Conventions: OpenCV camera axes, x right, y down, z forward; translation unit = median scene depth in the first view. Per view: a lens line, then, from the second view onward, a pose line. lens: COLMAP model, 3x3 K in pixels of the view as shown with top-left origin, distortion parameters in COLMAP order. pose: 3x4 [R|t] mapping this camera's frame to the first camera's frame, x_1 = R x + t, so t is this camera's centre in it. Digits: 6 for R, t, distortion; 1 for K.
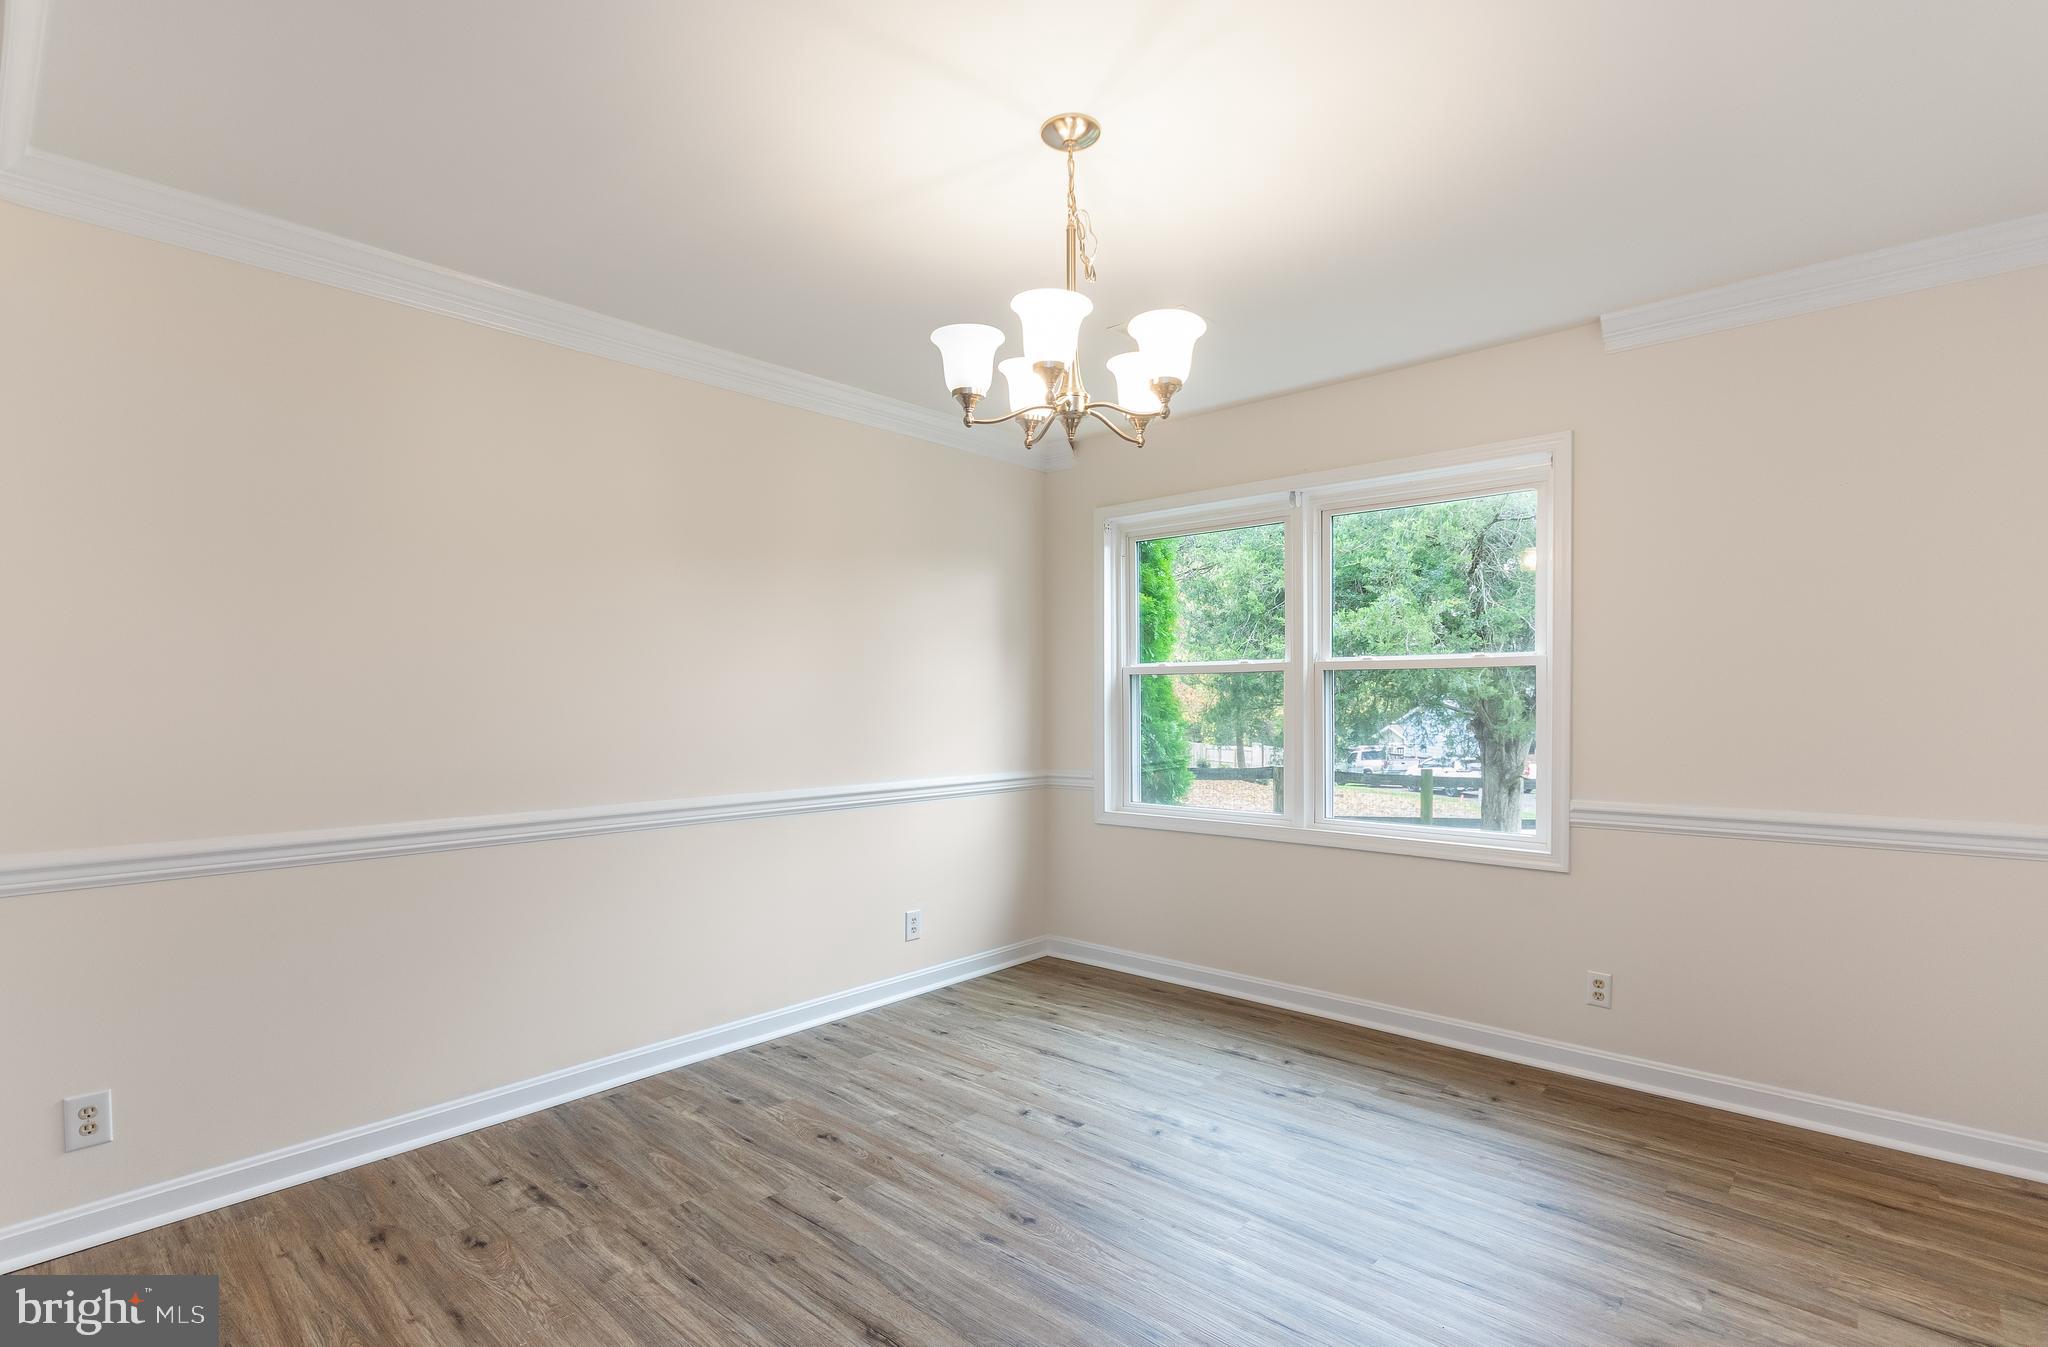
lens RADIAL K [[1030.9, 0, 965.9], [0, 1030.9, 689.5], [0, 0, 1]] dist [-0.010551, -0.000215]
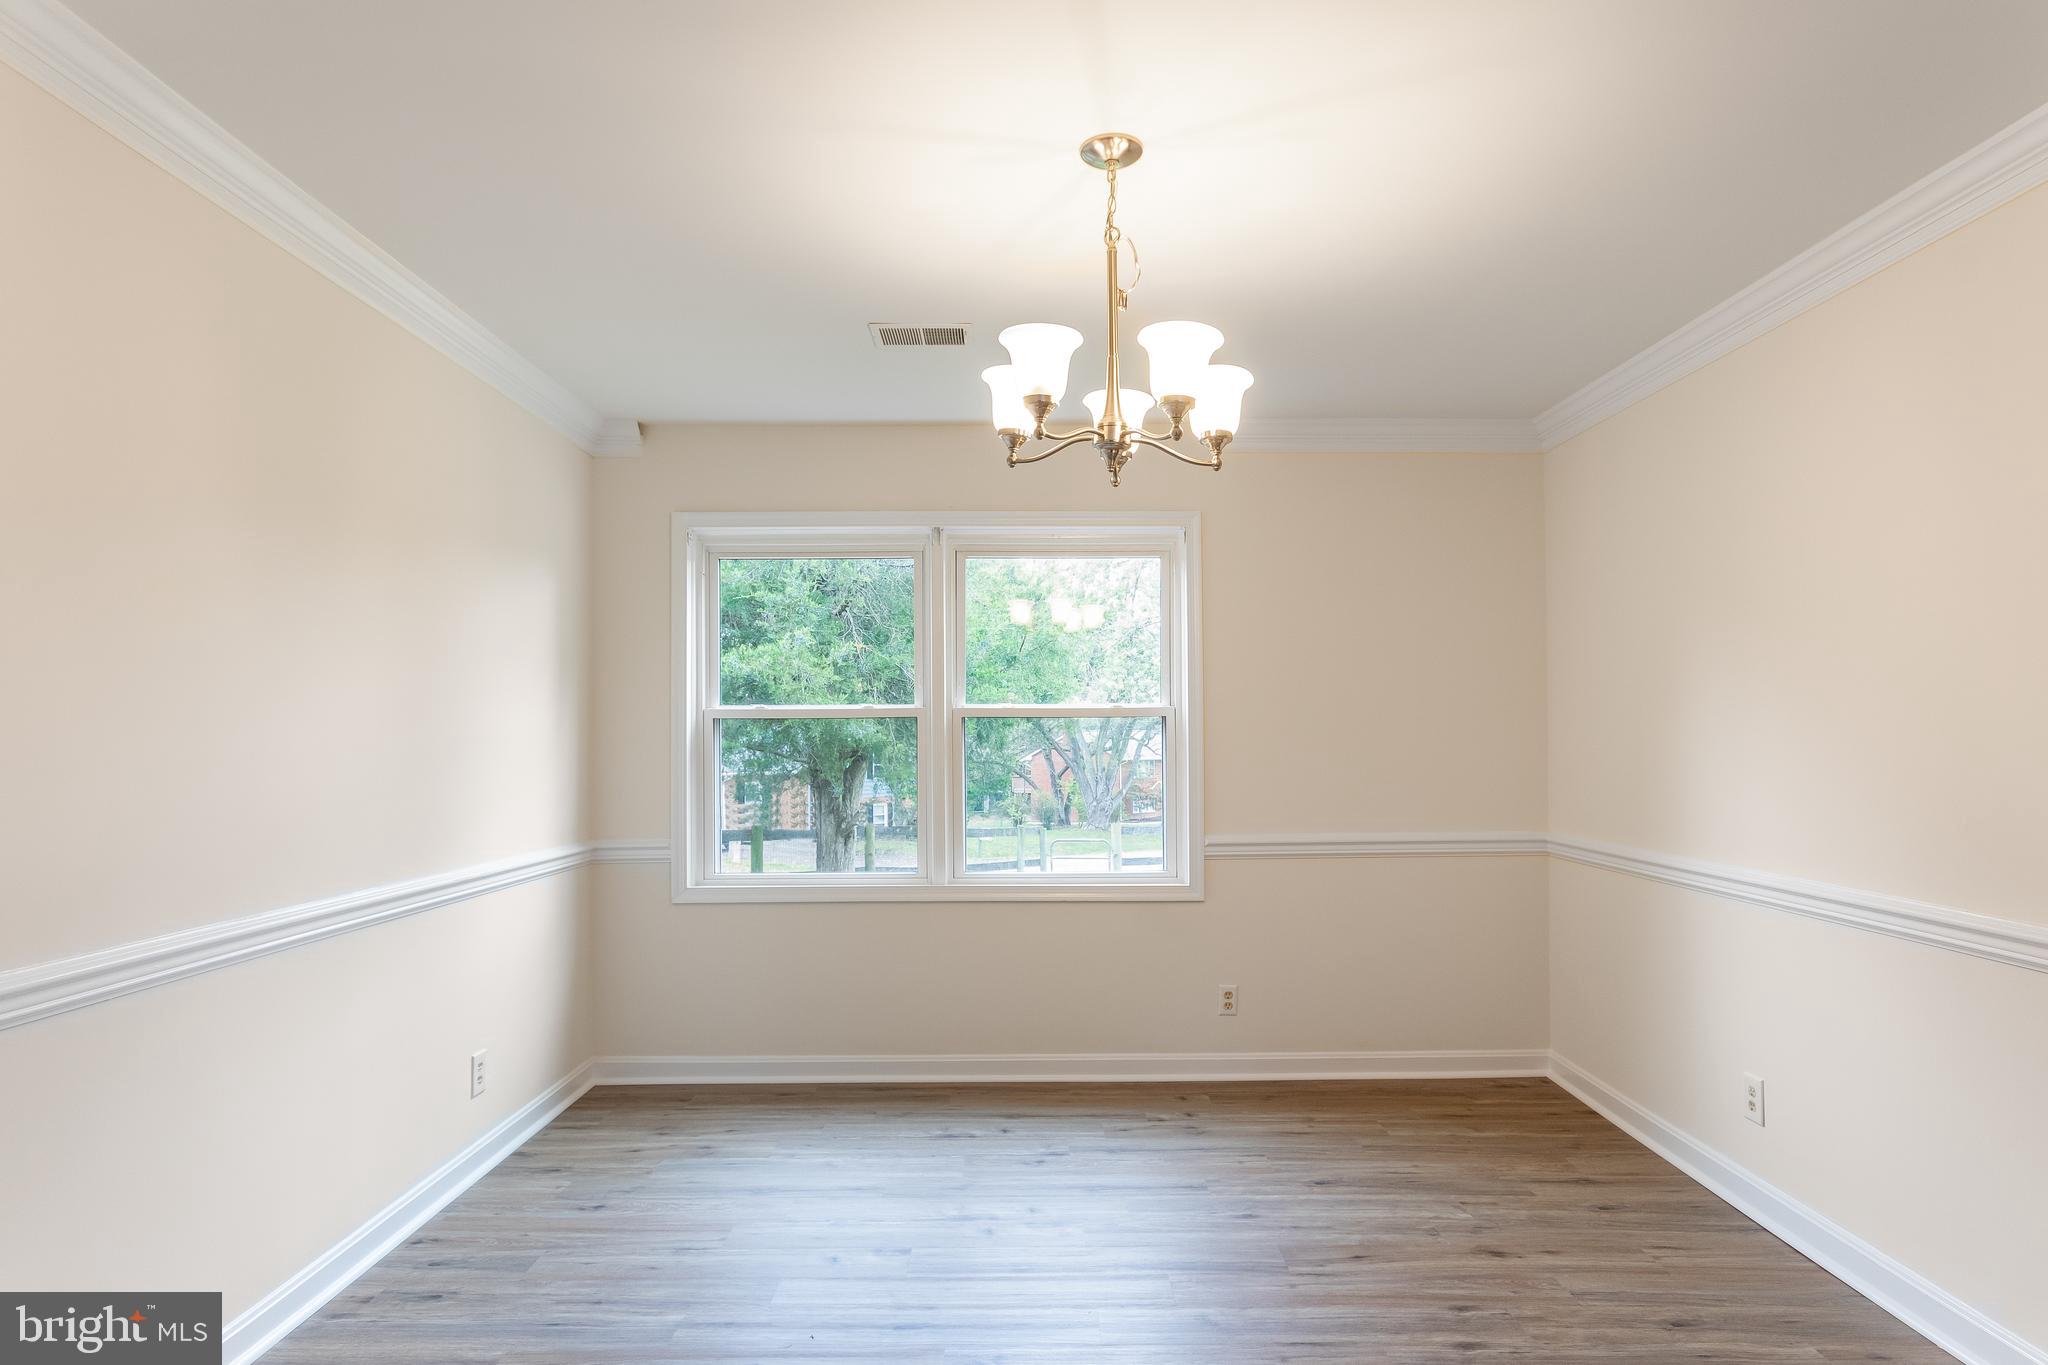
lens RADIAL K [[1209.4, 0, 1024.0], [0, 1209.4, 682.5], [0, 0, 1]] dist [-0.046215, 0.027232]
pose [[0.693441, 0.034375, 0.719693, -0.461999], [-0.003591, 0.999014, -0.044257, -0.001457], [-0.720504, 0.028105, 0.692881, 0.197196]]
